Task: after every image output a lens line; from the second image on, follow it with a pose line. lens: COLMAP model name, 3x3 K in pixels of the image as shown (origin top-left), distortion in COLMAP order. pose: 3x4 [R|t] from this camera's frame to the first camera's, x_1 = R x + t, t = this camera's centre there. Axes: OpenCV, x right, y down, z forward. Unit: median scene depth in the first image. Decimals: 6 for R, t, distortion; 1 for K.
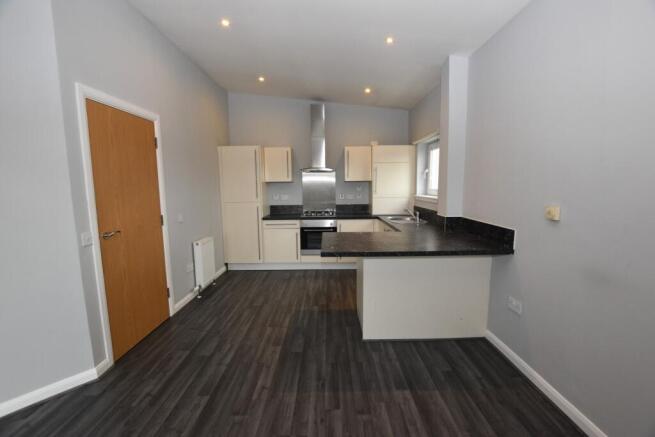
lens RADIAL K [[289.1, 0, 328.5], [0, 289.1, 221.2], [0, 0, 1]] dist [-0.027272, 0.000203]
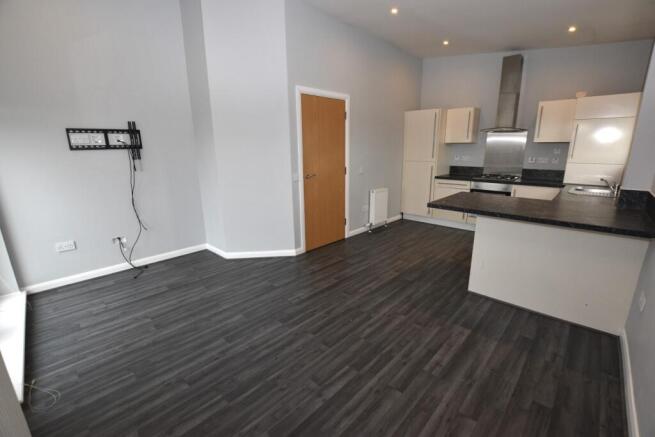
lens RADIAL K [[289.1, 0, 328.5], [0, 289.1, 221.2], [0, 0, 1]] dist [-0.027272, 0.000203]
pose [[0.723483, 0.174180, -0.668007, 0.335427], [-0.083387, 0.982611, 0.165898, 0.010808], [0.685288, -0.064321, 0.725427, -0.116732]]
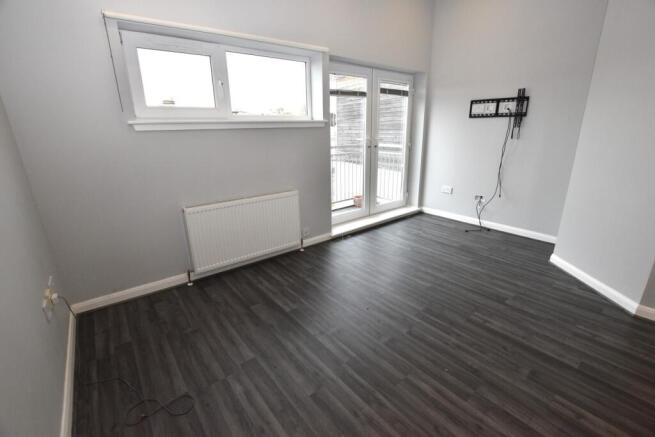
lens RADIAL K [[289.1, 0, 328.5], [0, 289.1, 221.2], [0, 0, 1]] dist [-0.027272, 0.000203]
pose [[-0.778091, 0.214258, -0.590481, 0.325833], [-0.053785, 0.913853, 0.402468, -0.046637], [0.625845, 0.344916, -0.699537, 0.570559]]
